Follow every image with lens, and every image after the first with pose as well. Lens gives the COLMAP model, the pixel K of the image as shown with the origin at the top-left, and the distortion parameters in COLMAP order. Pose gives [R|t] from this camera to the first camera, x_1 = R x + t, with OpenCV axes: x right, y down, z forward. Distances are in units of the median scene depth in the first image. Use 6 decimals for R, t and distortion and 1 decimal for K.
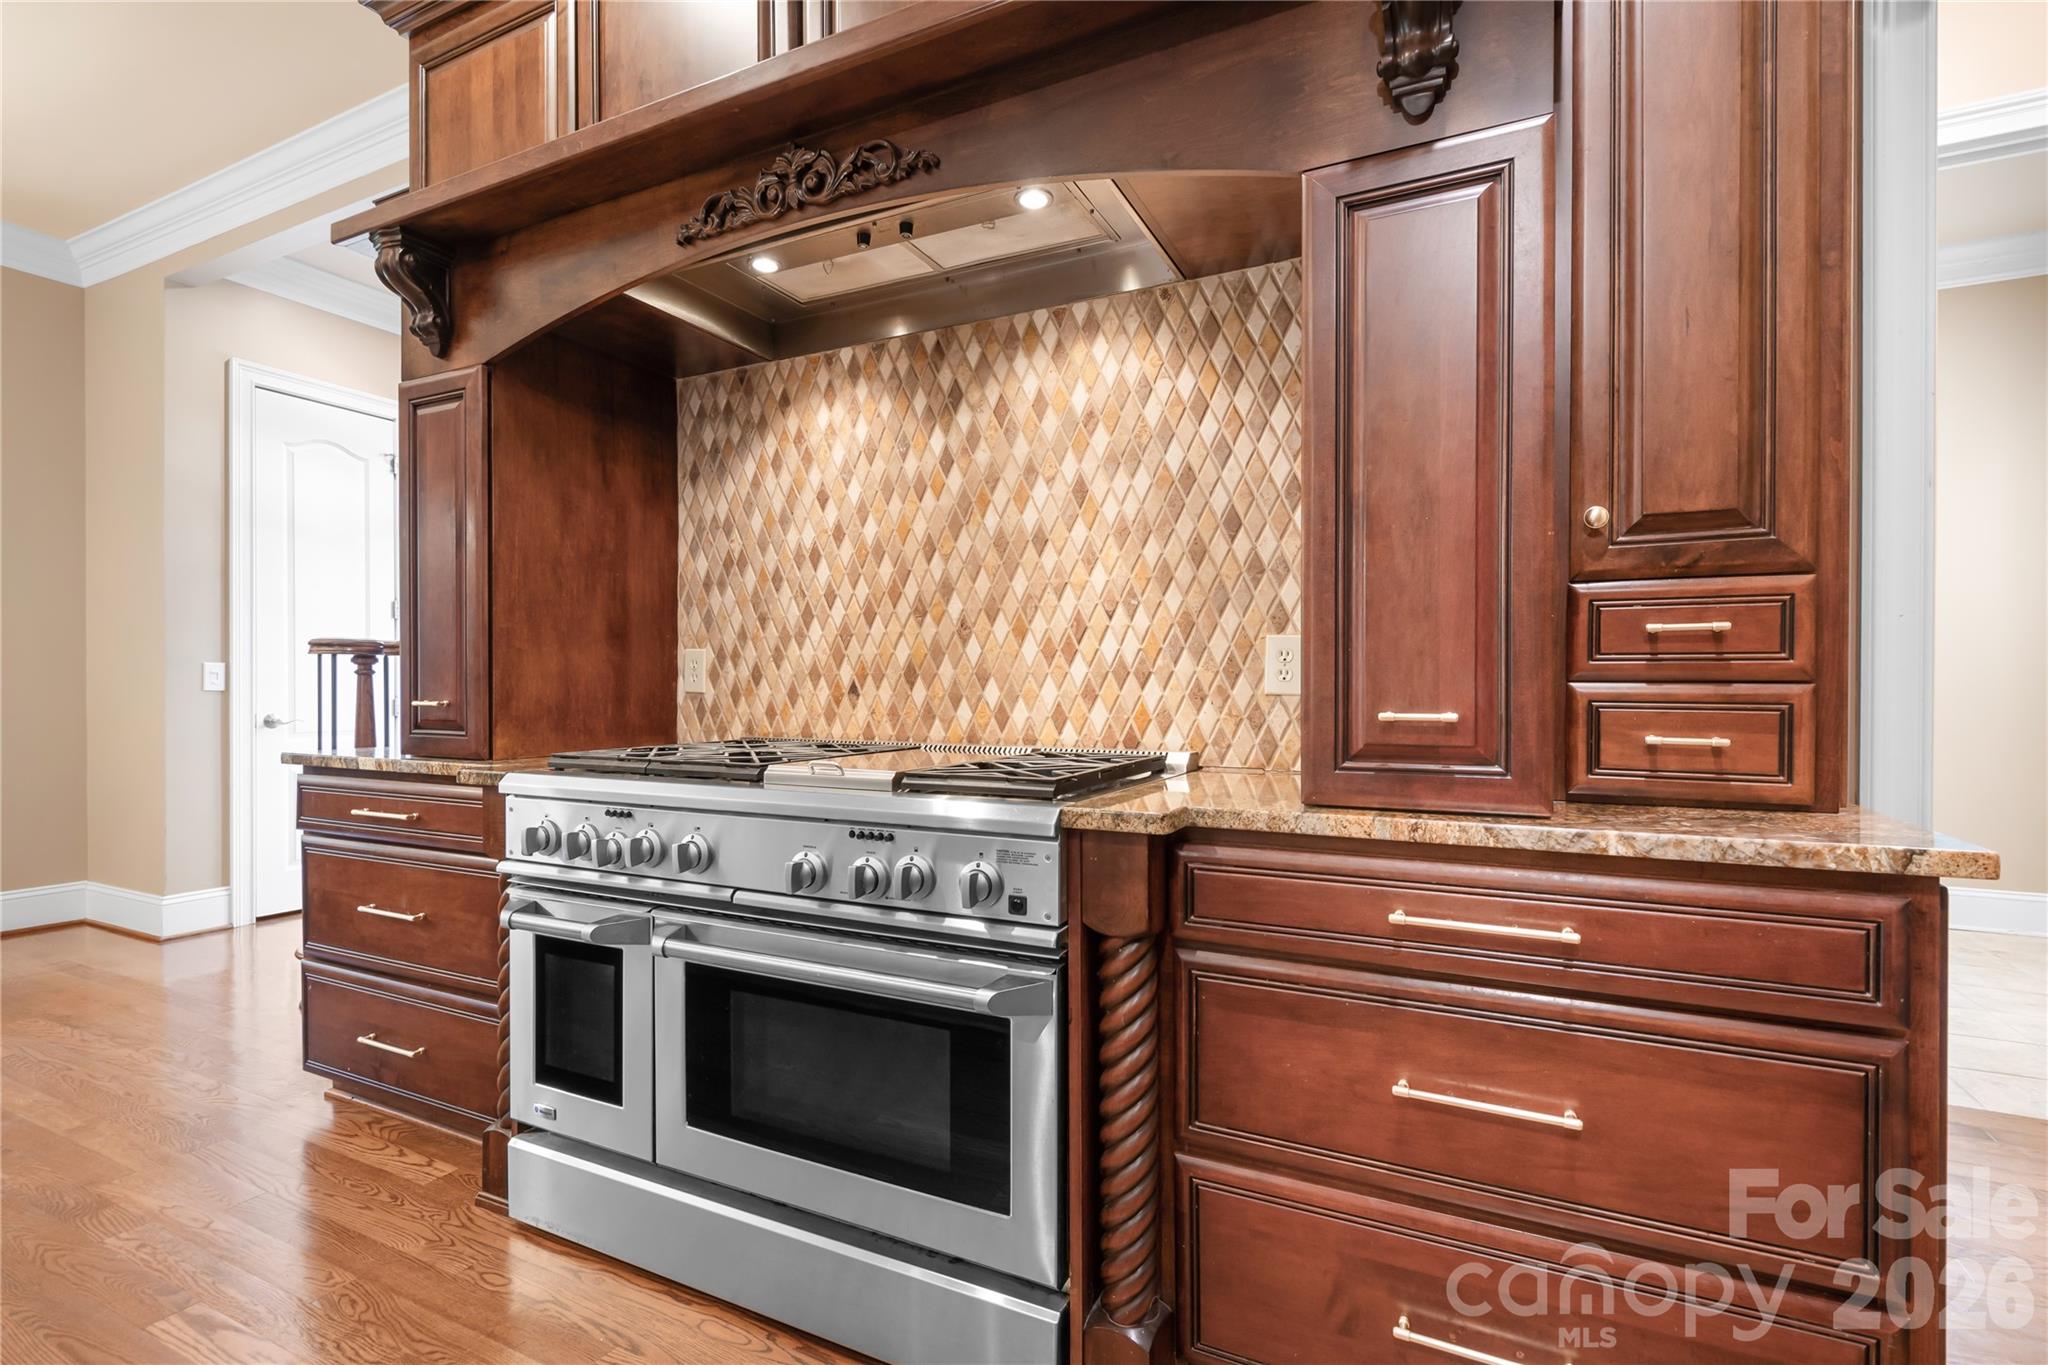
lens RADIAL K [[969.1, 0, 1009.5], [0, 969.1, 698.5], [0, 0, 1]] dist [0.015397, -0.006045]
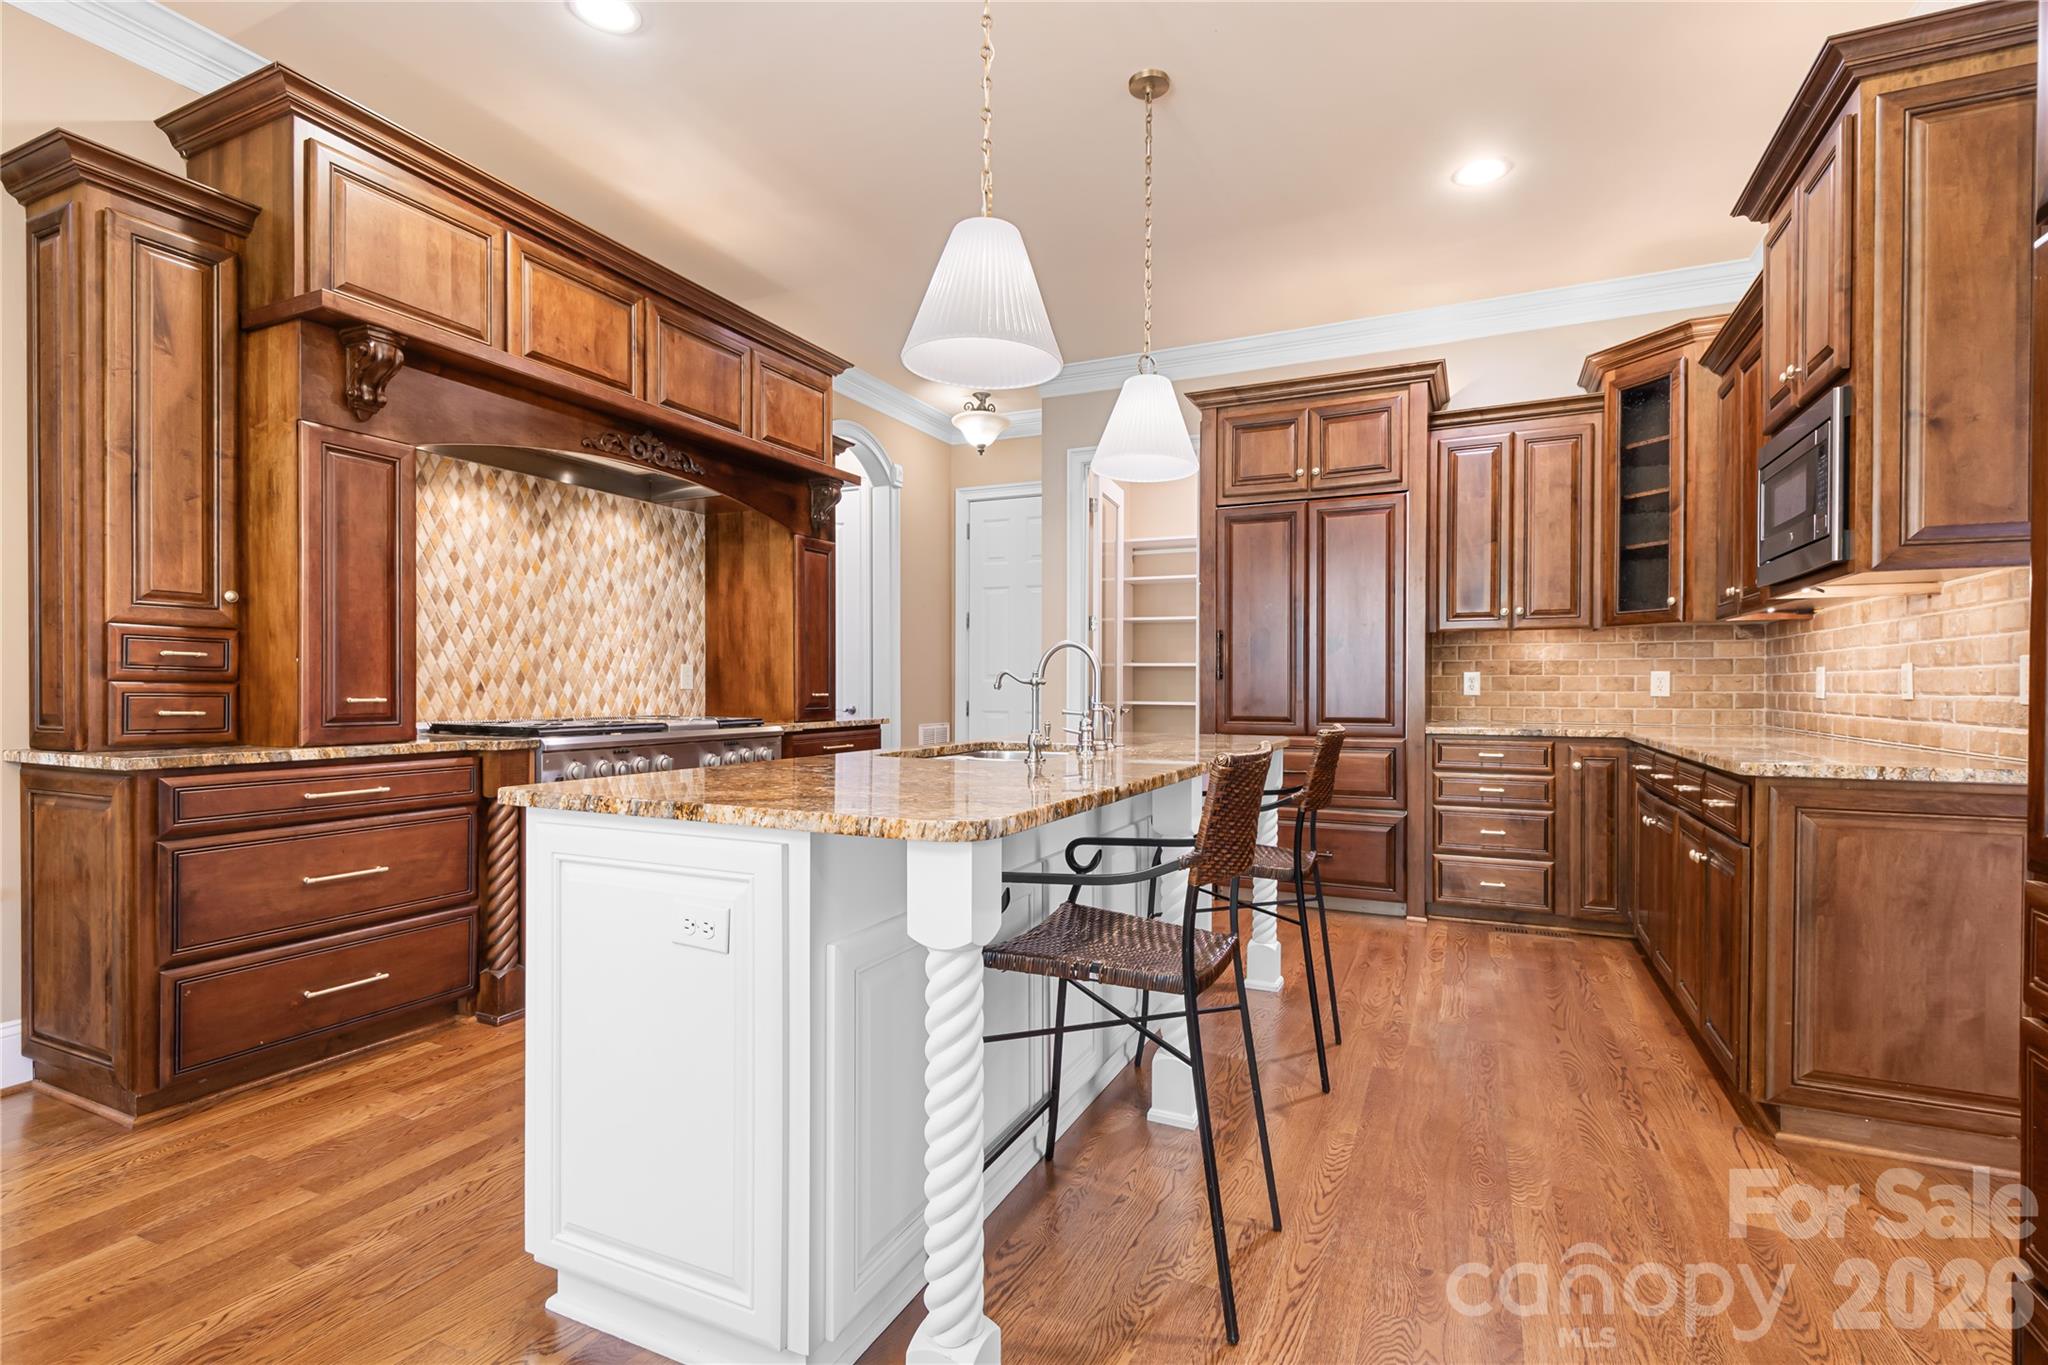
lens RADIAL K [[969.1, 0, 1022.7], [0, 969.1, 688.4], [0, 0, 1]] dist [0.015397, -0.006045]
pose [[-0.046033, -0.006605, 0.998918, -1.847312], [0.006530, 0.999955, 0.006913, -0.014233], [-0.998919, 0.006842, -0.045987, 0.230053]]
